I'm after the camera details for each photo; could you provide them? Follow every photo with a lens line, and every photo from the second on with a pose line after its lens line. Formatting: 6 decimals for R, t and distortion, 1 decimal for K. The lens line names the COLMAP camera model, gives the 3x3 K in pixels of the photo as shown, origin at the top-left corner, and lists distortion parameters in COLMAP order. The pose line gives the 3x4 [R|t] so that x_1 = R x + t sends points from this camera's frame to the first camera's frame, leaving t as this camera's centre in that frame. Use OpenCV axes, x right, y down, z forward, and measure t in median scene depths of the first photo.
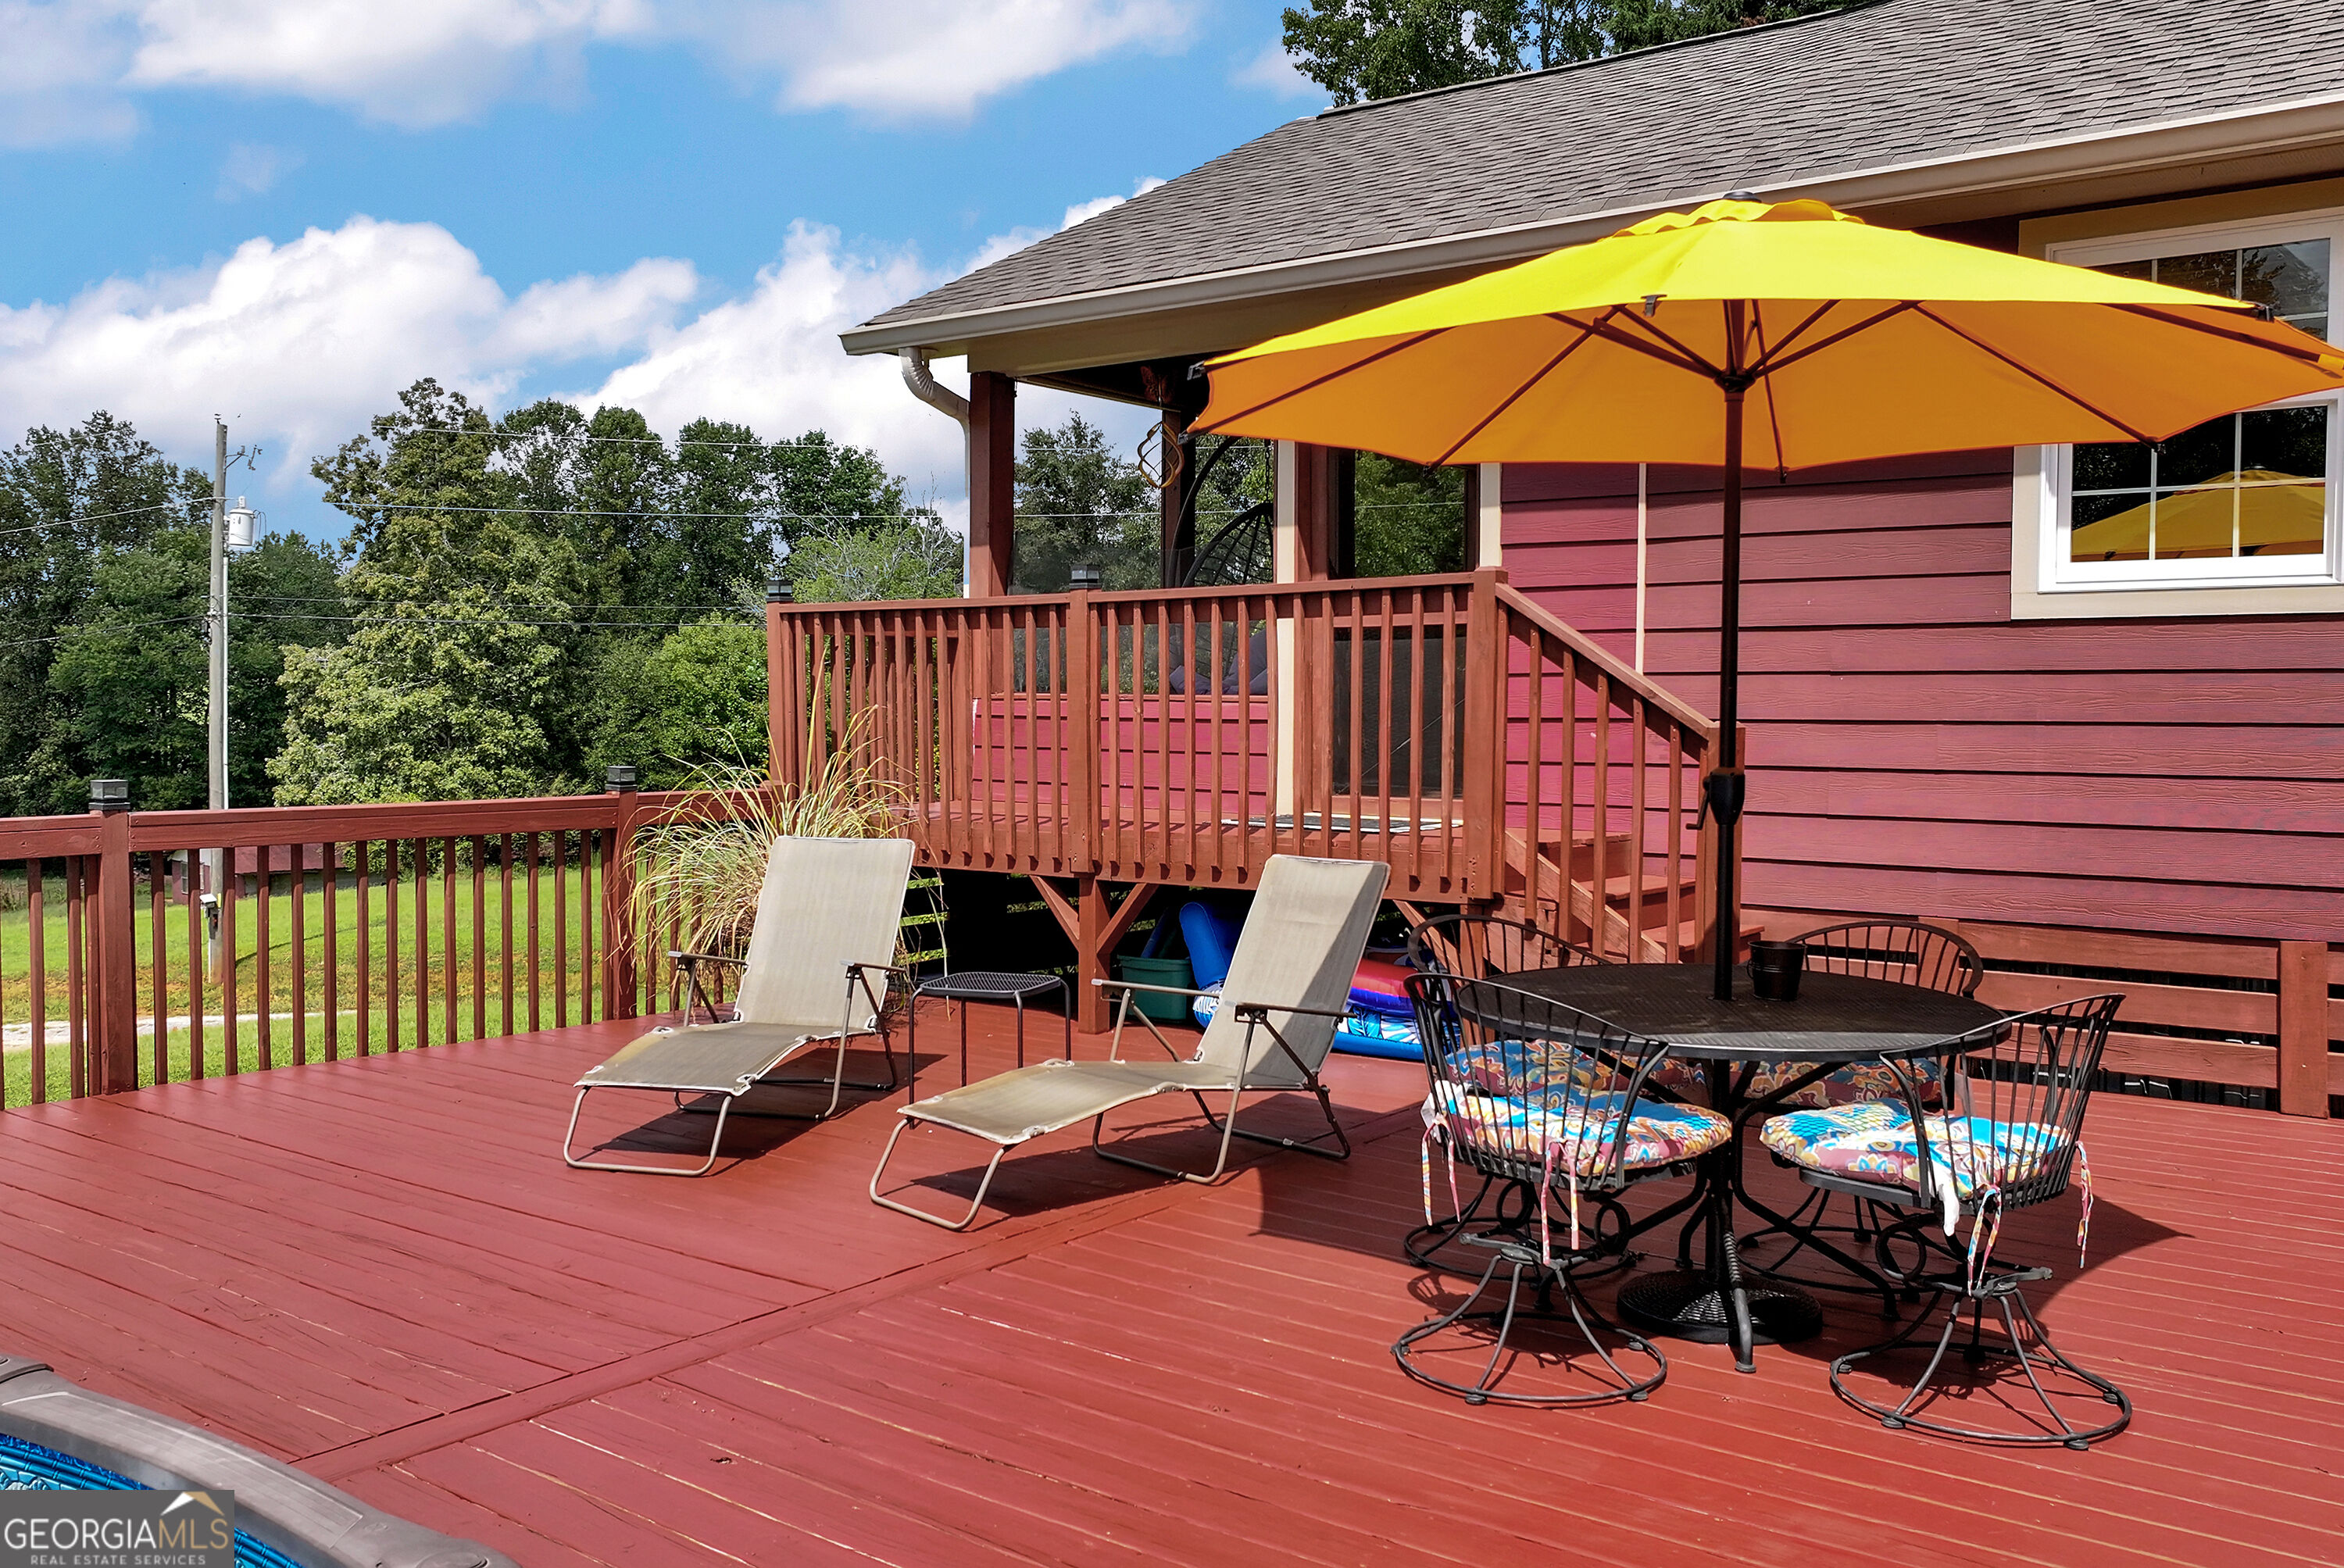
lens RADIAL K [[1998.5, 0, 1172.0], [0, 1998.5, 784.0], [0, 0, 1]] dist [0.009227, 0.003229]
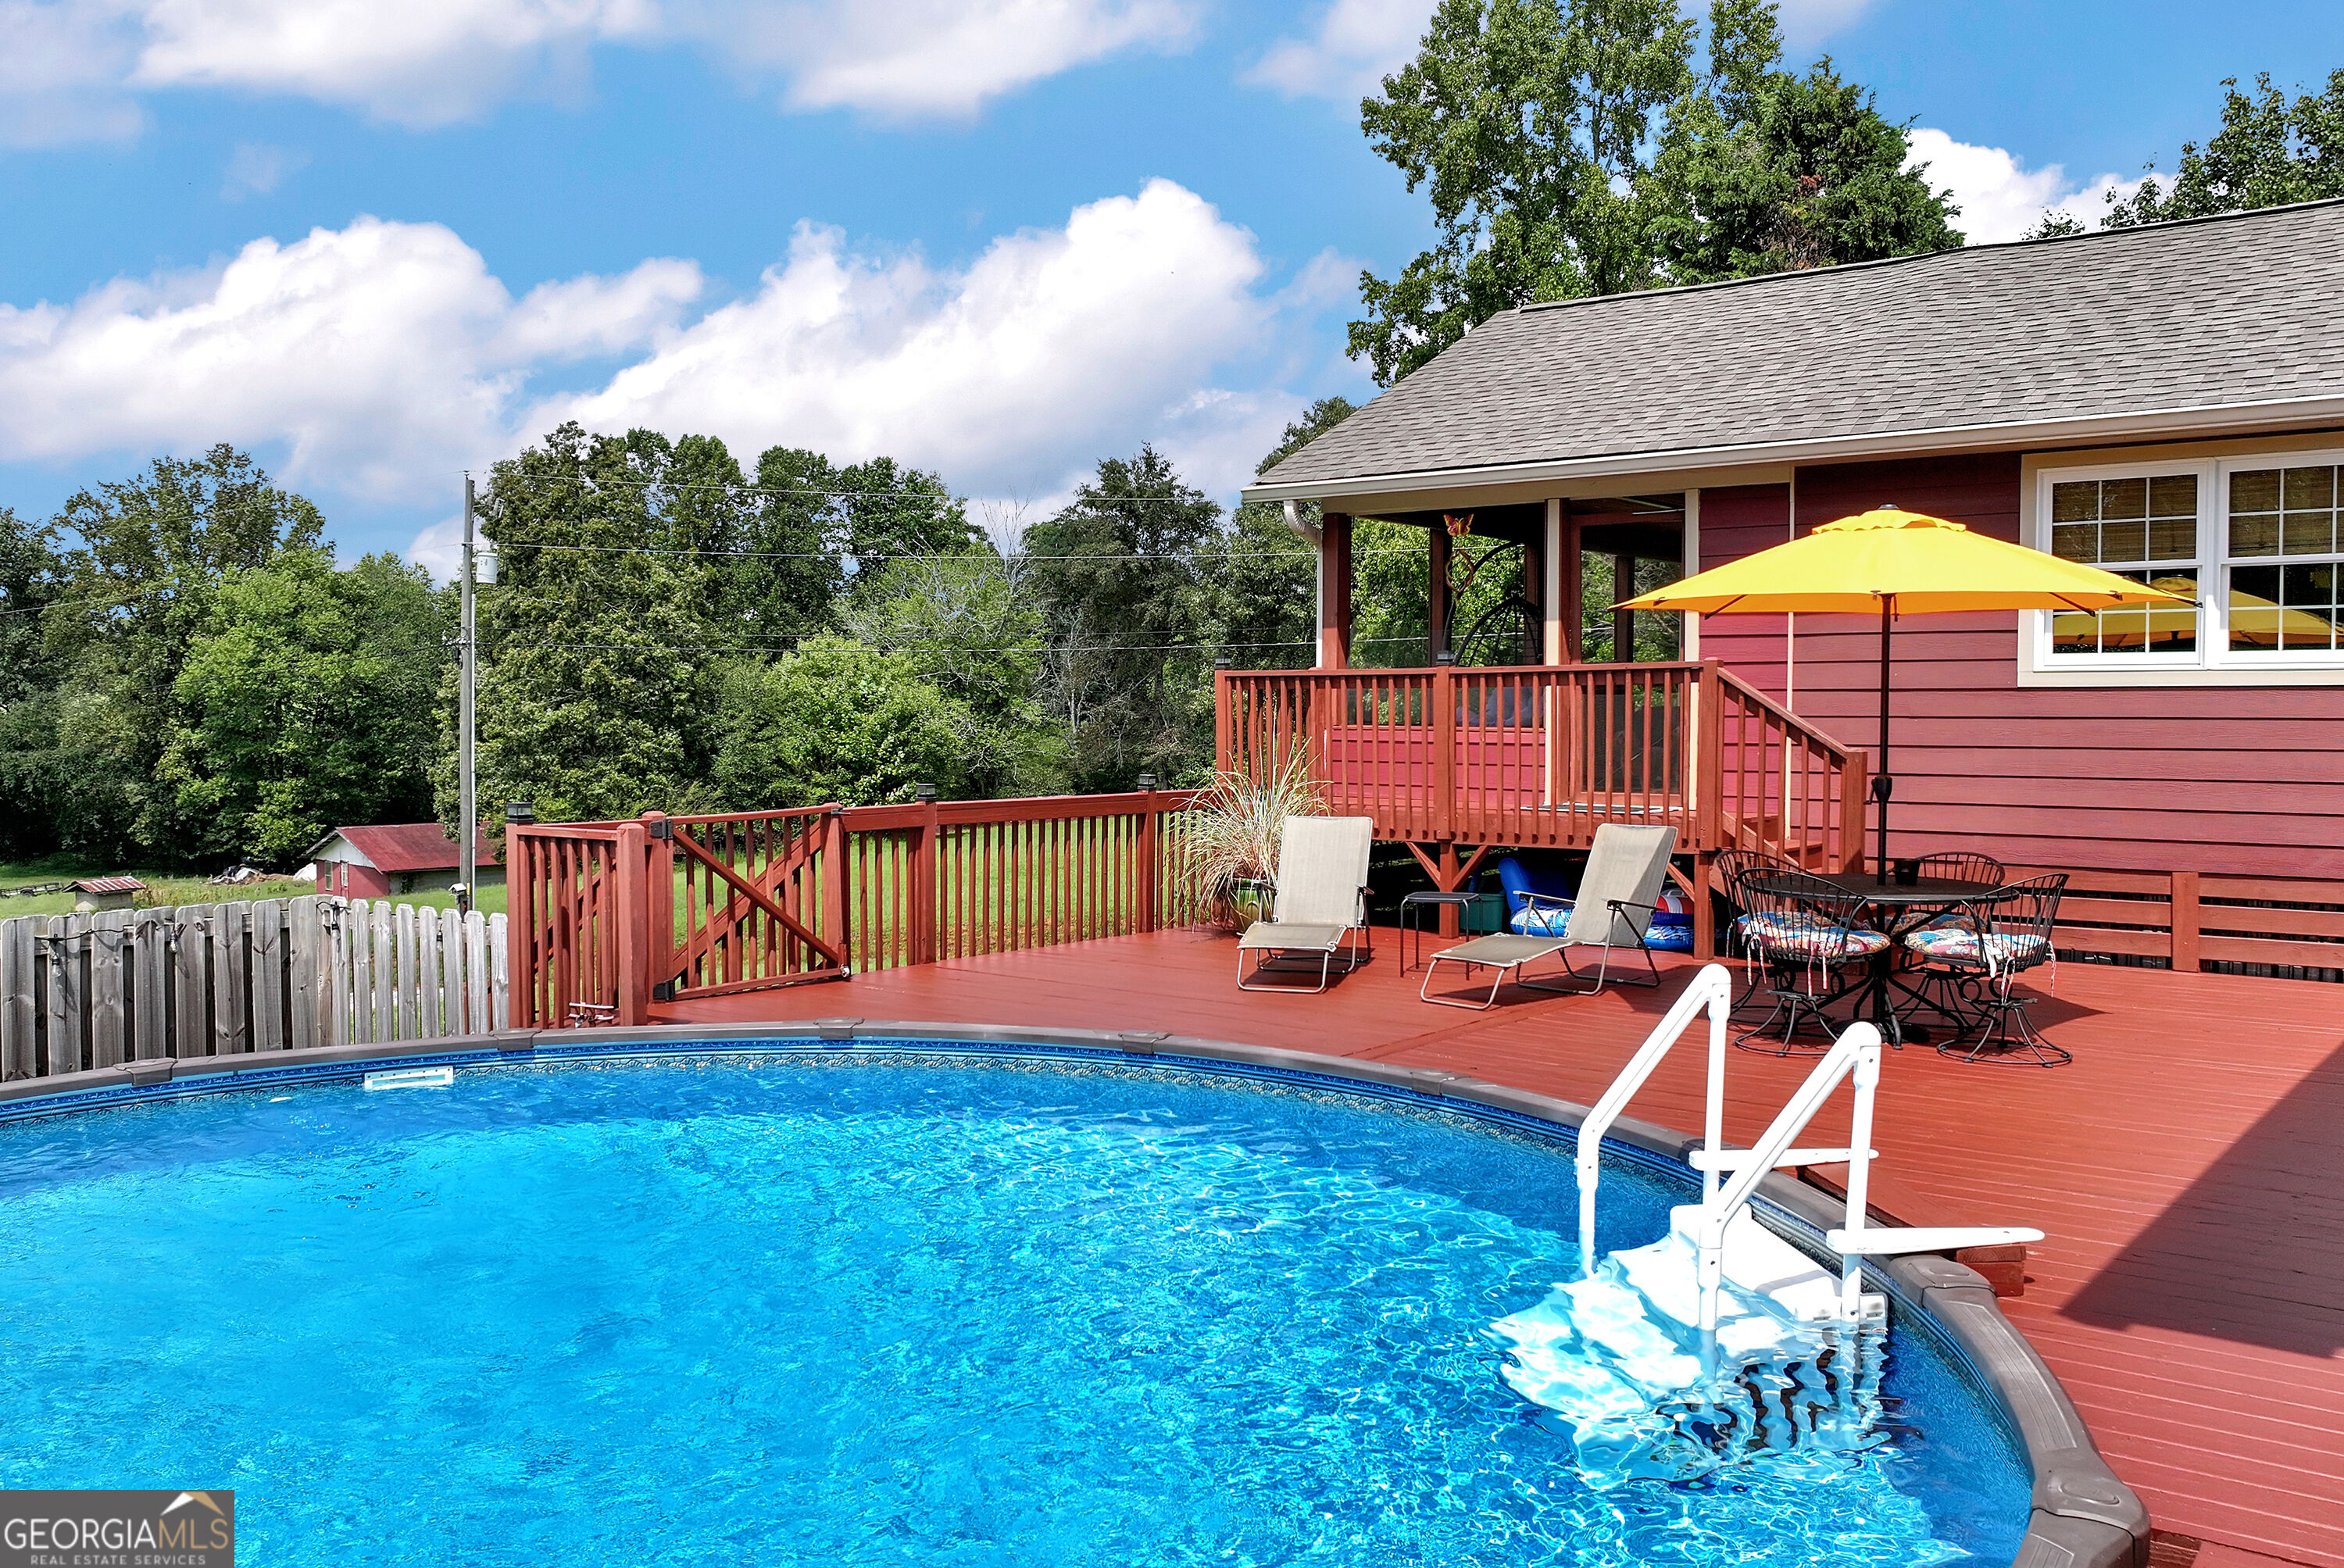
lens RADIAL K [[1932.4, 0, 1172.0], [0, 1932.4, 784.0], [0, 0, 1]] dist [0.002190, -0.002721]
pose [[0.999886, -0.003093, -0.014807, -0.189456], [0.003068, 0.999994, -0.001746, 0.001042], [0.014813, 0.001701, 0.999889, -0.449231]]
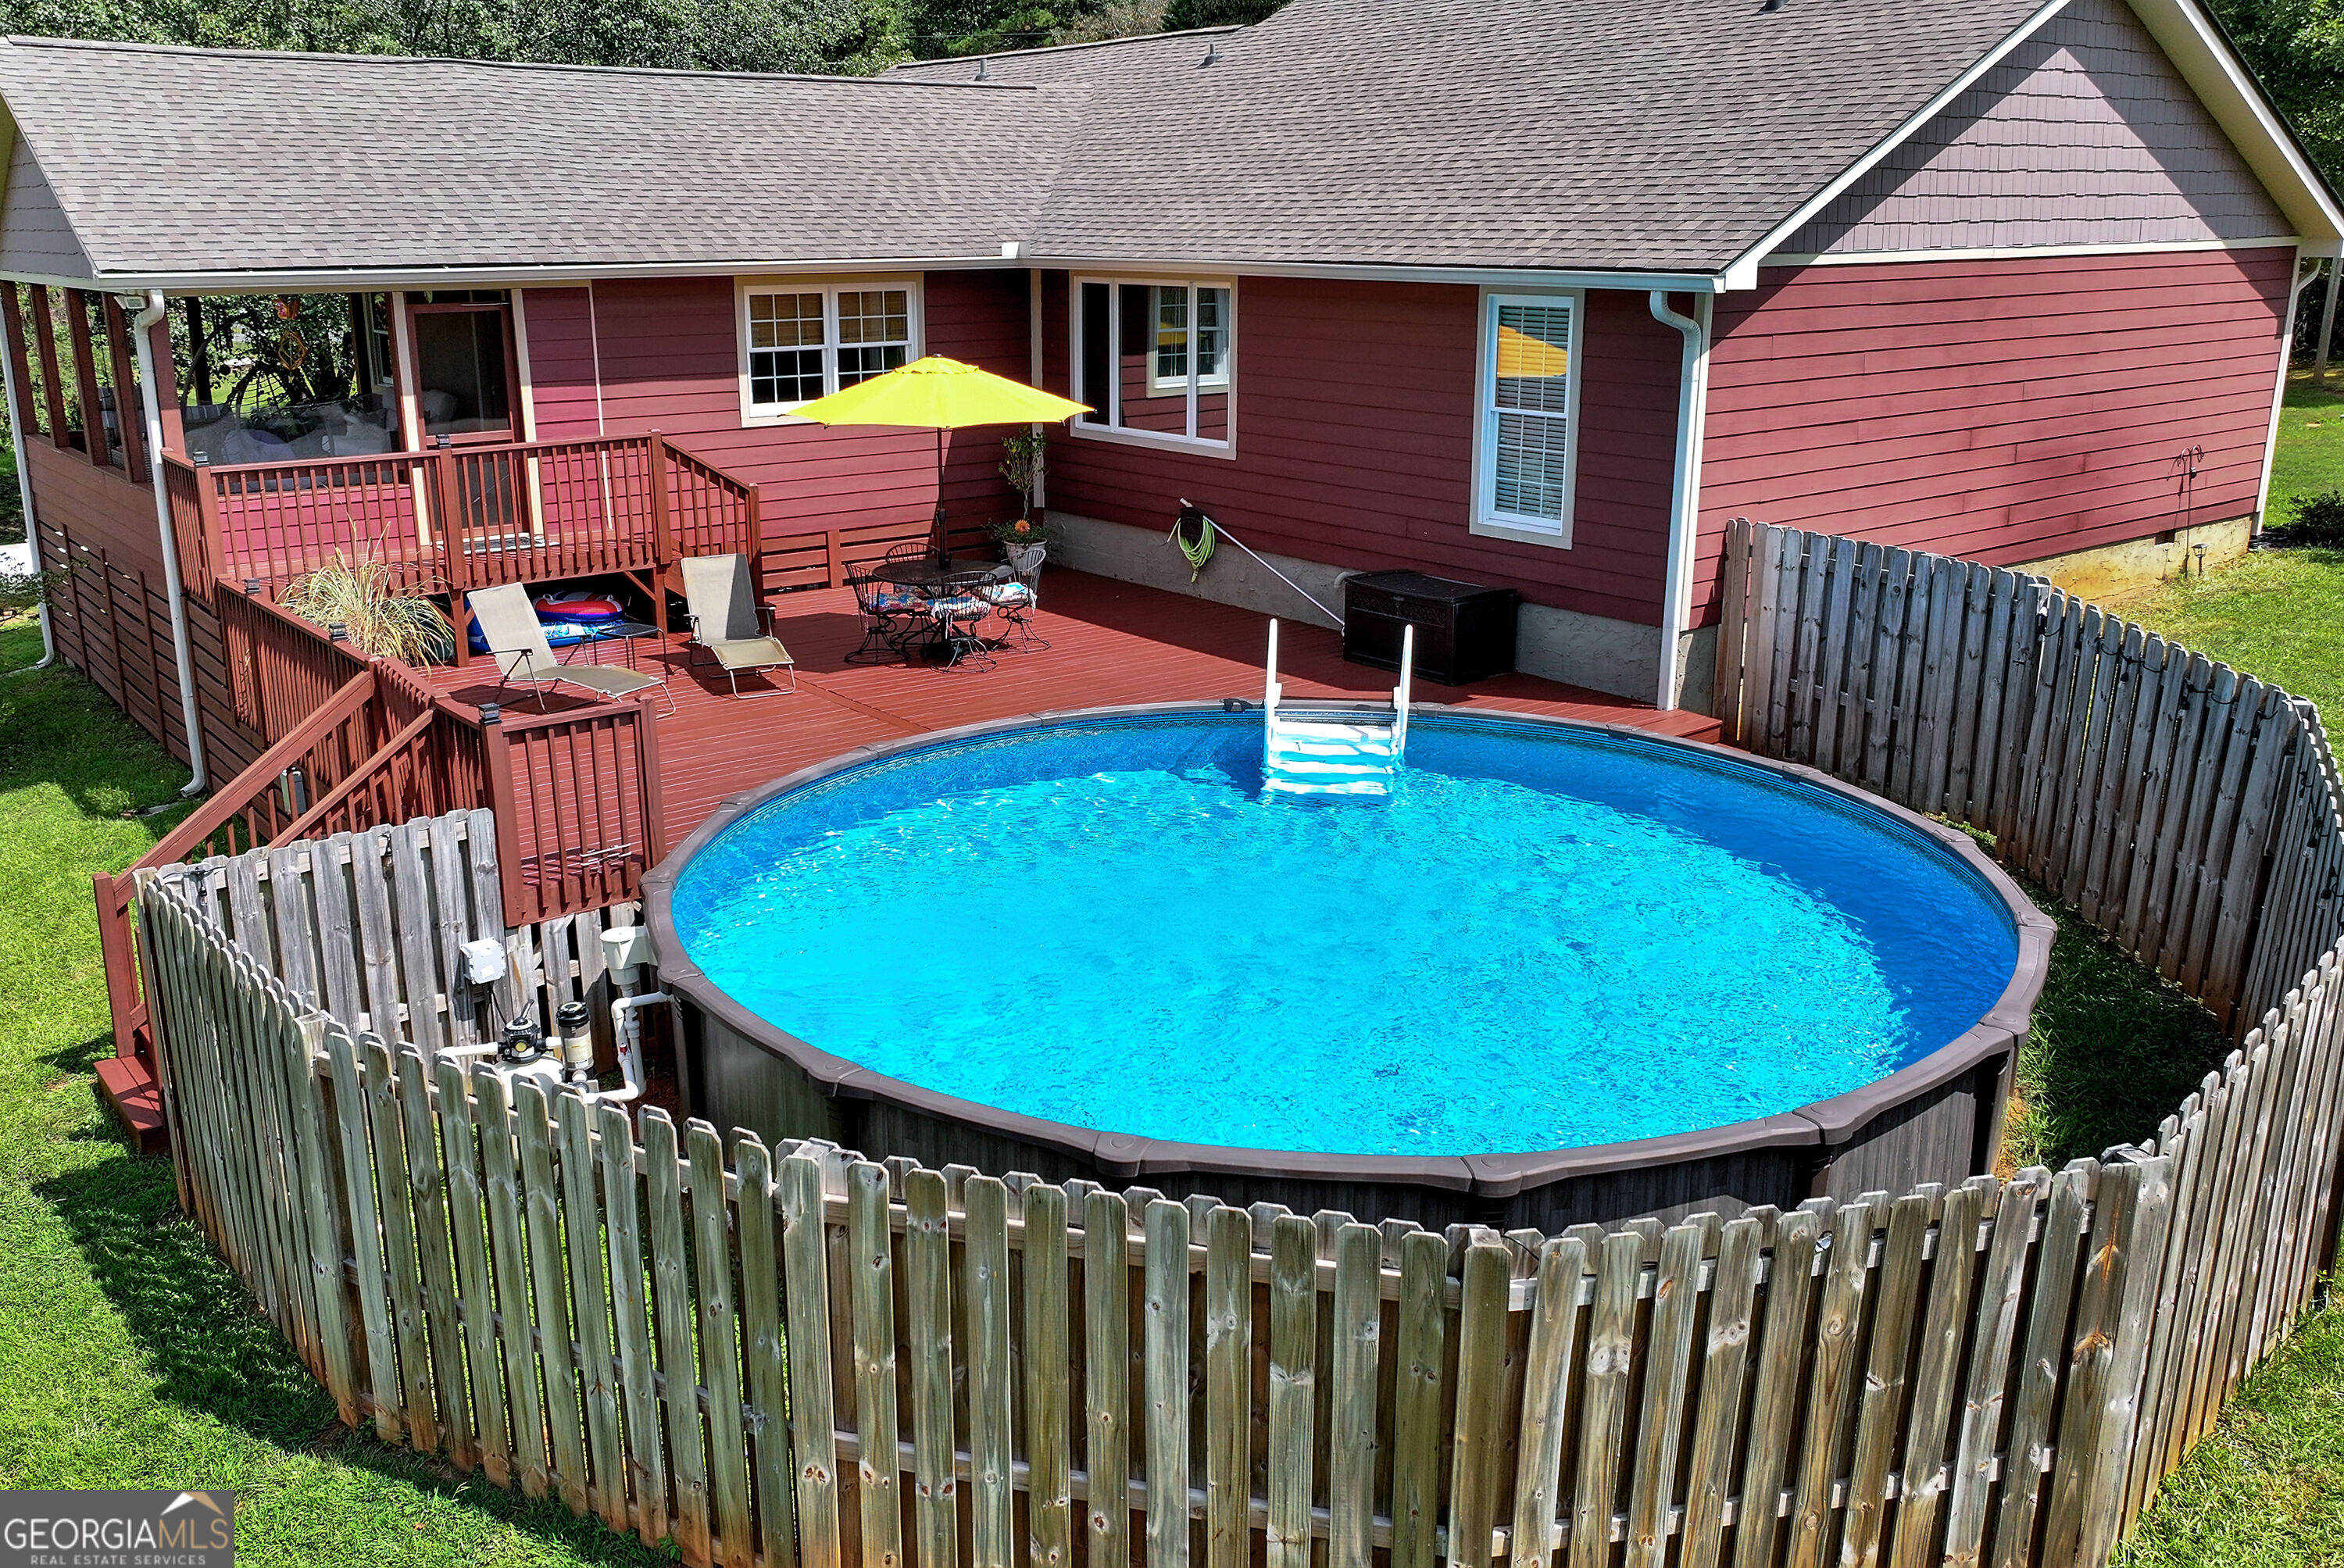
lens RADIAL K [[1932.4, 0, 1172.0], [0, 1932.4, 784.0], [0, 0, 1]] dist [0.002190, -0.002721]
pose [[0.266453, -0.276086, 0.923461, -1.318128], [0.044732, 0.960608, 0.274285, -0.208360], [-0.962809, -0.031776, 0.268307, -0.178536]]
